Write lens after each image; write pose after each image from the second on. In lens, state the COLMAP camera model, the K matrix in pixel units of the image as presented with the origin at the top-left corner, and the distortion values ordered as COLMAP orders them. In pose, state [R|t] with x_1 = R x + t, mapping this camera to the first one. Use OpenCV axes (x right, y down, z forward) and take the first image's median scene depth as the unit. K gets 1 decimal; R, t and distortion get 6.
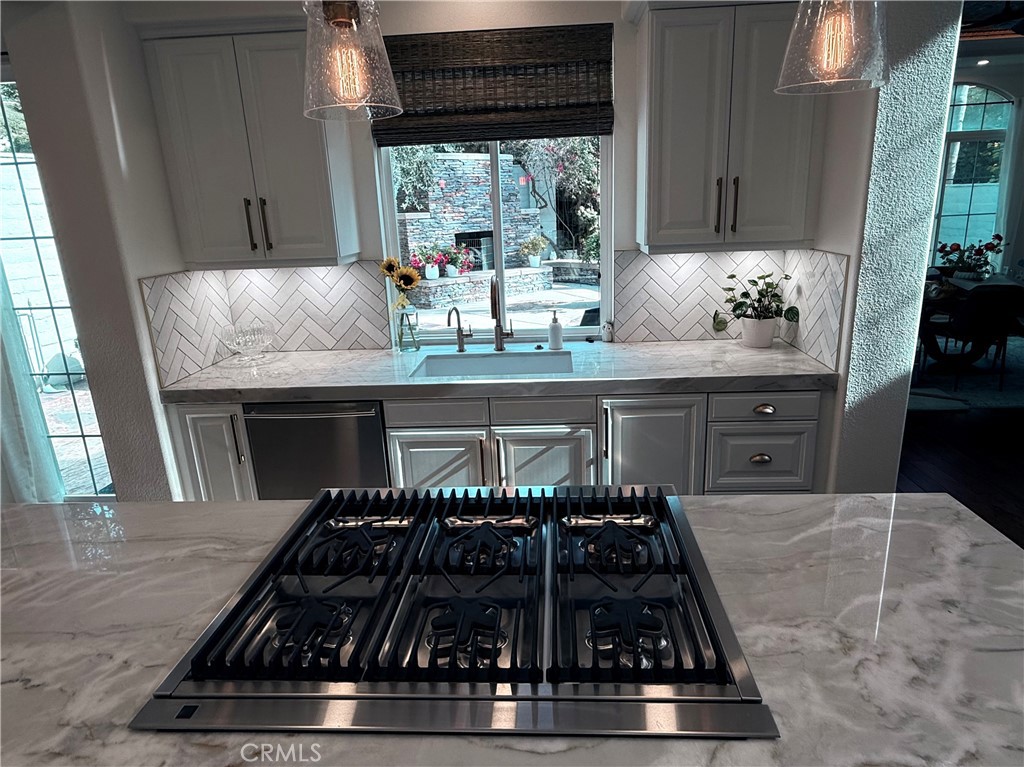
lens RADIAL K [[578.1, 0, 525.2], [0, 578.1, 353.3], [0, 0, 1]] dist [0.009168, 0.000627]
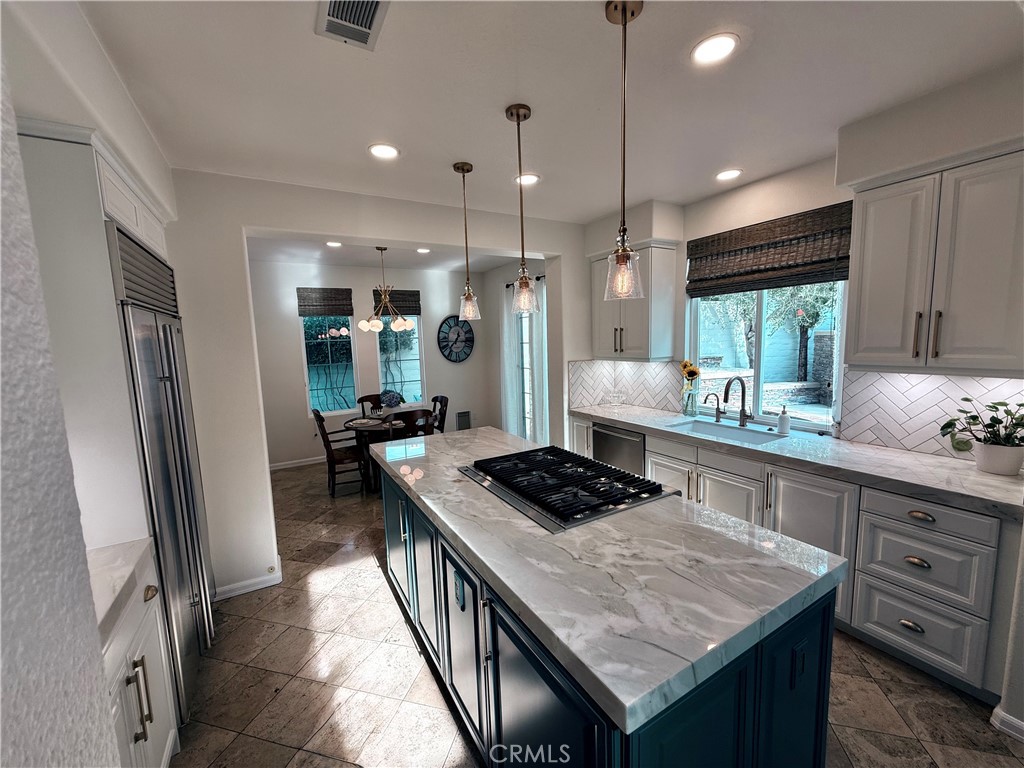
lens RADIAL K [[406.6, 0, 512.2], [0, 406.6, 386.4], [0, 0, 1]] dist [-0.001384, 0.000883]
pose [[0.549128, 0.121107, -0.826917, 0.527083], [-0.196786, 0.980362, 0.012902, -0.002820], [0.812240, 0.155641, 0.562176, -0.100422]]
